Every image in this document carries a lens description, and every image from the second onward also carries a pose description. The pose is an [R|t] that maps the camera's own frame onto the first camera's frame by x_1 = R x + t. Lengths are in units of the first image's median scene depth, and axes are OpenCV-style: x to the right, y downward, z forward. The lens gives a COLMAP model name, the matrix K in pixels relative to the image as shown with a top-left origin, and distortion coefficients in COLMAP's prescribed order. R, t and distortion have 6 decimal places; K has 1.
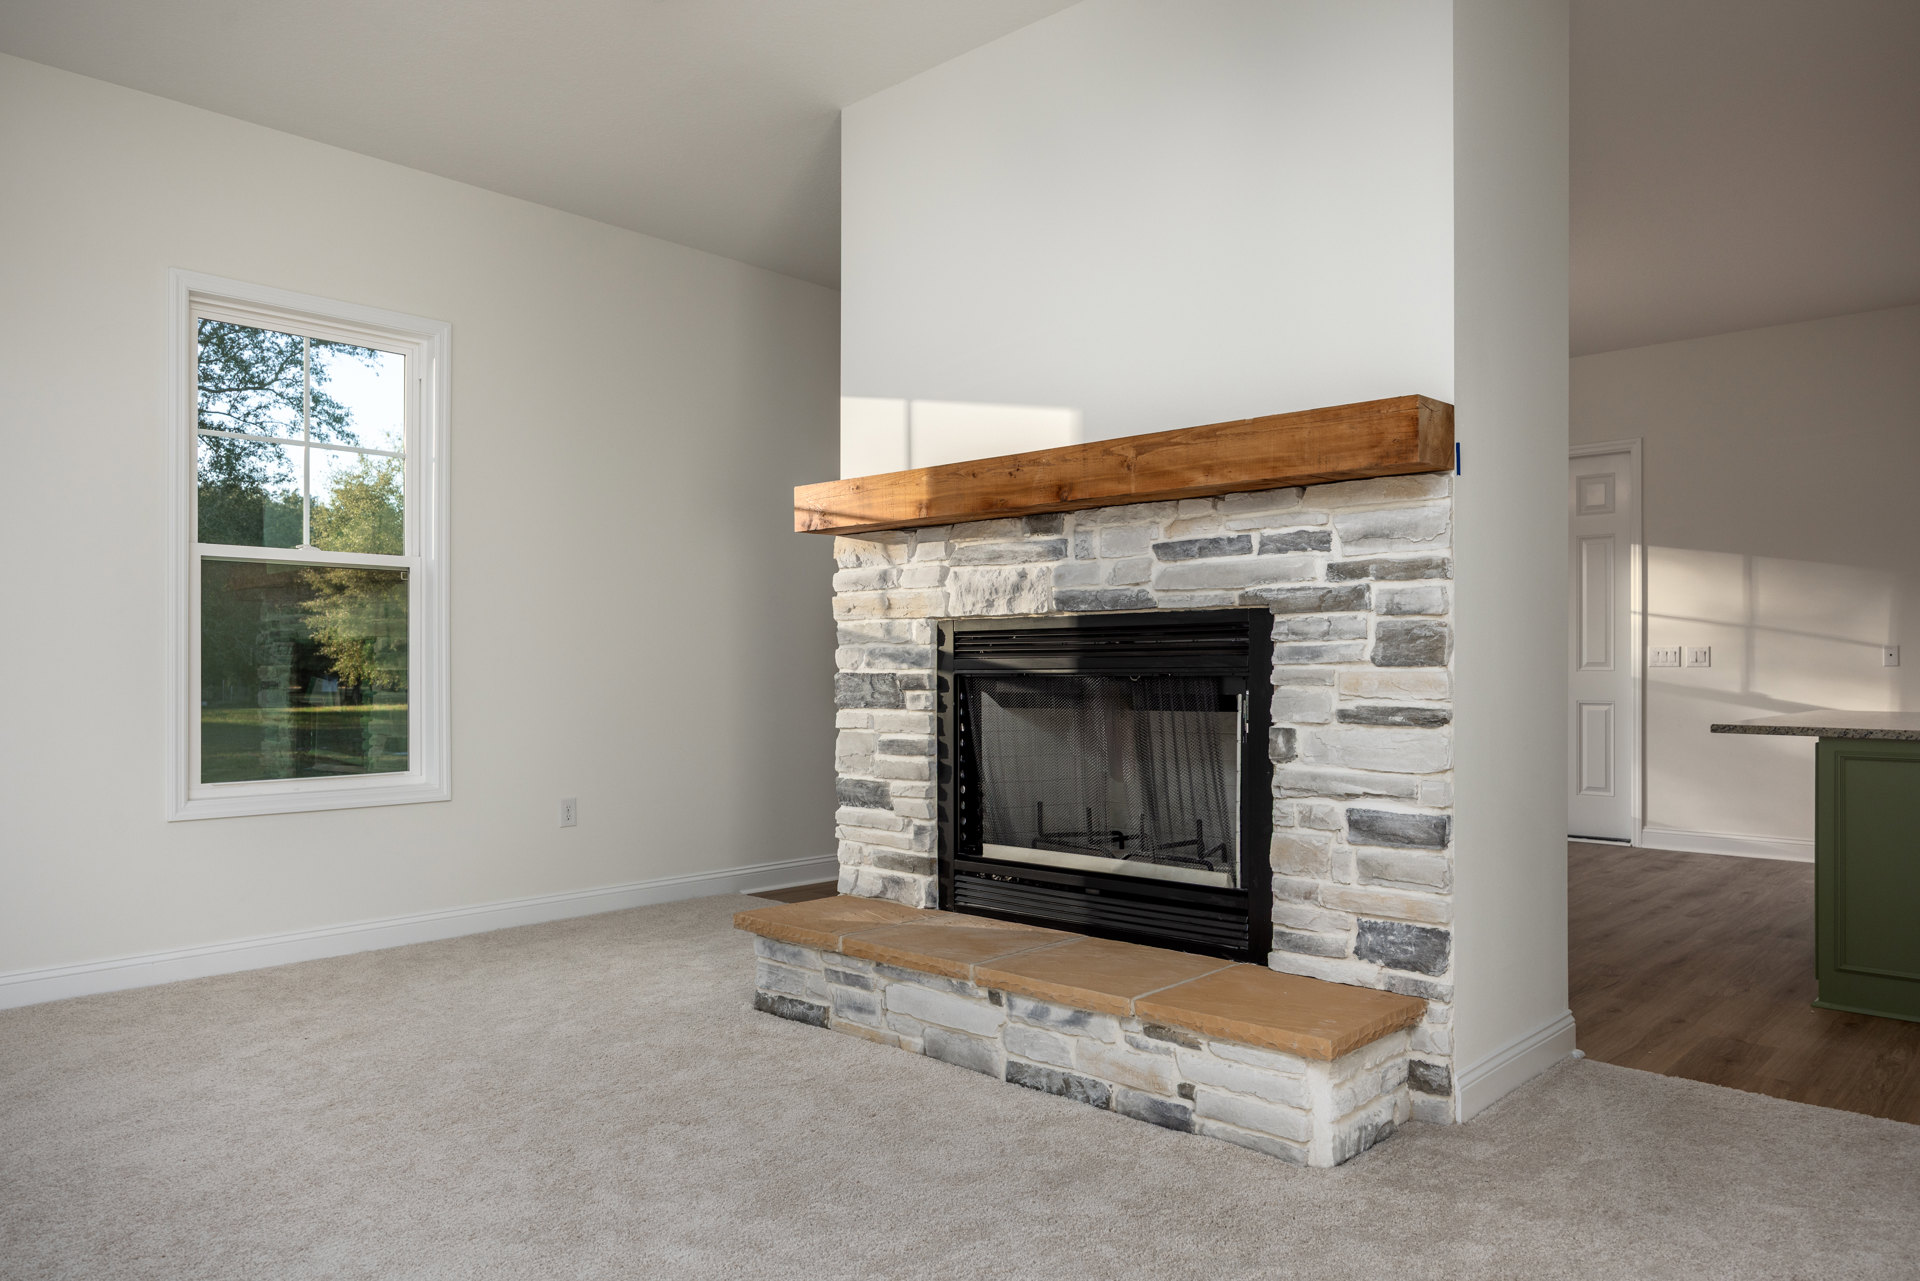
lens RADIAL K [[1270.9, 0, 952.2], [0, 1270.9, 672.9], [0, 0, 1]] dist [-0.002500, 0.000441]
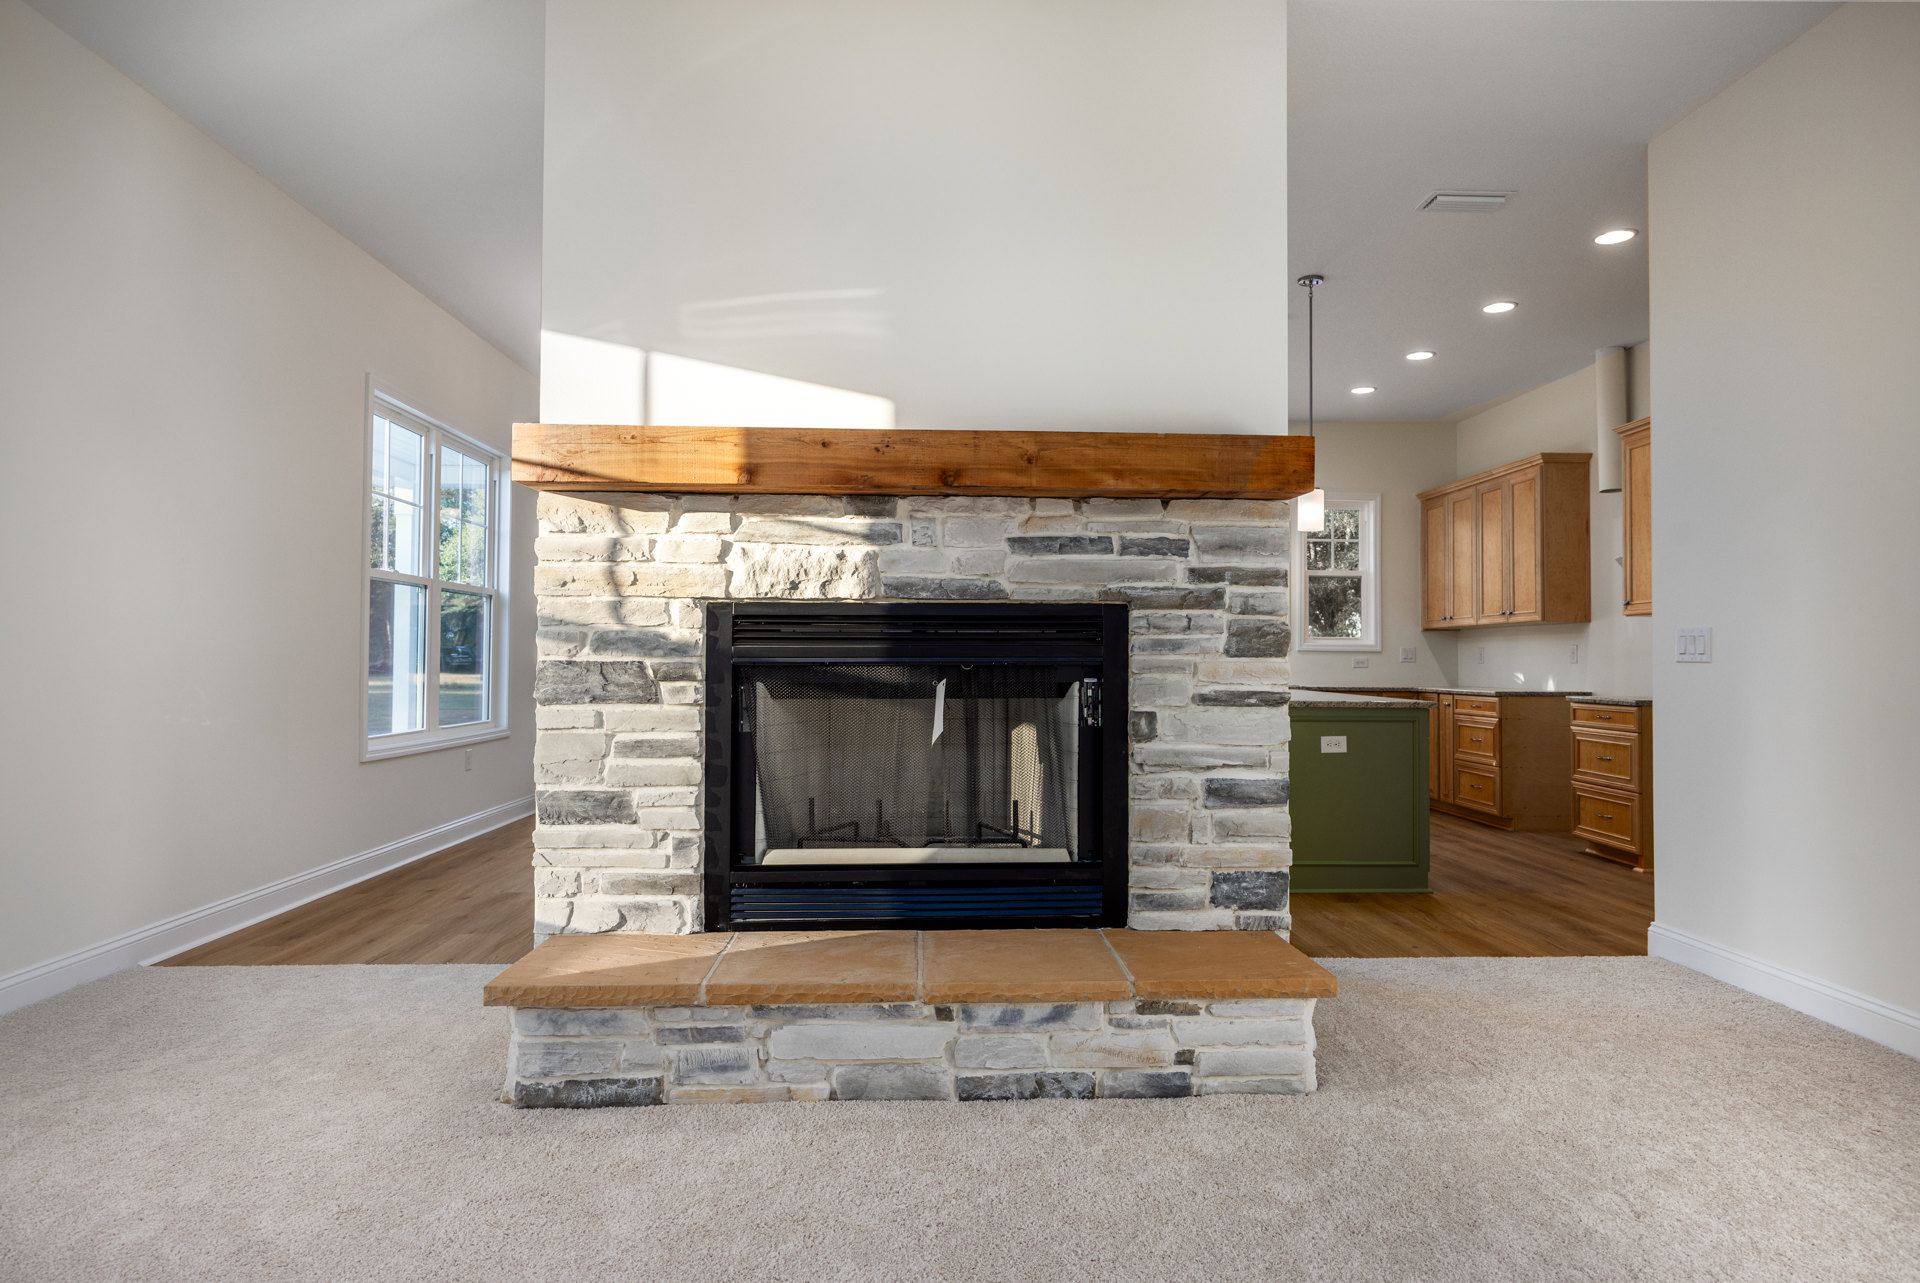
lens RADIAL K [[1079.7, 0, 975.9], [0, 1079.7, 637.4], [0, 0, 1]] dist [0.003125, 0.000395]
pose [[0.700107, 0.018749, 0.713792, -0.512285], [-0.002471, 0.999713, -0.023835, 0.001153], [-0.714034, 0.014923, 0.699952, 0.426818]]
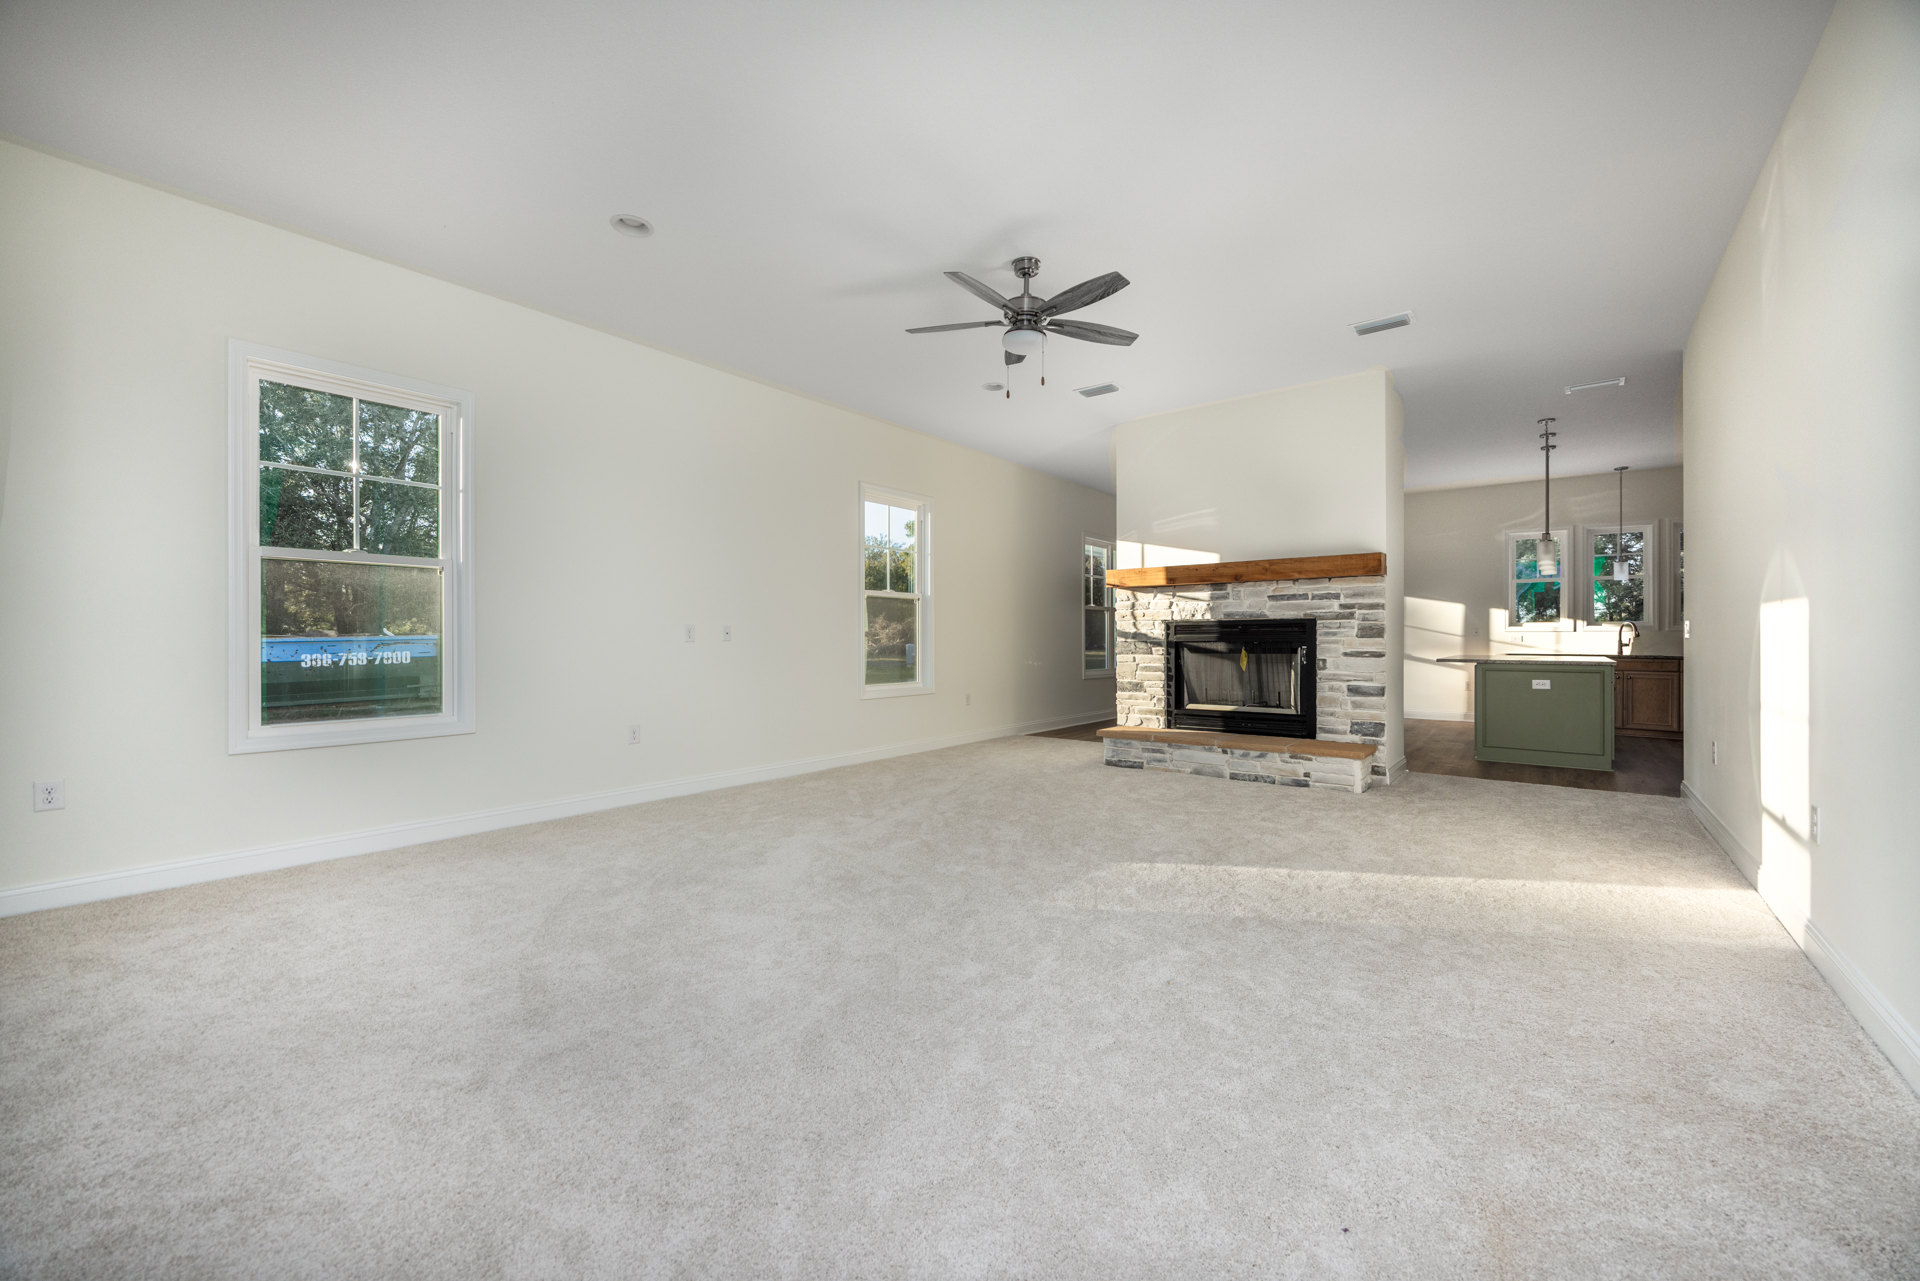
lens RADIAL K [[733.1, 0, 960.0], [0, 733.1, 640.5], [0, 0, 1]] dist [-0.000035, 0.000048]
pose [[0.997445, -0.002365, 0.071403, -0.690629], [0.002540, 0.999994, -0.002365, 0.002699], [-0.071397, 0.002540, 0.997445, -0.638453]]
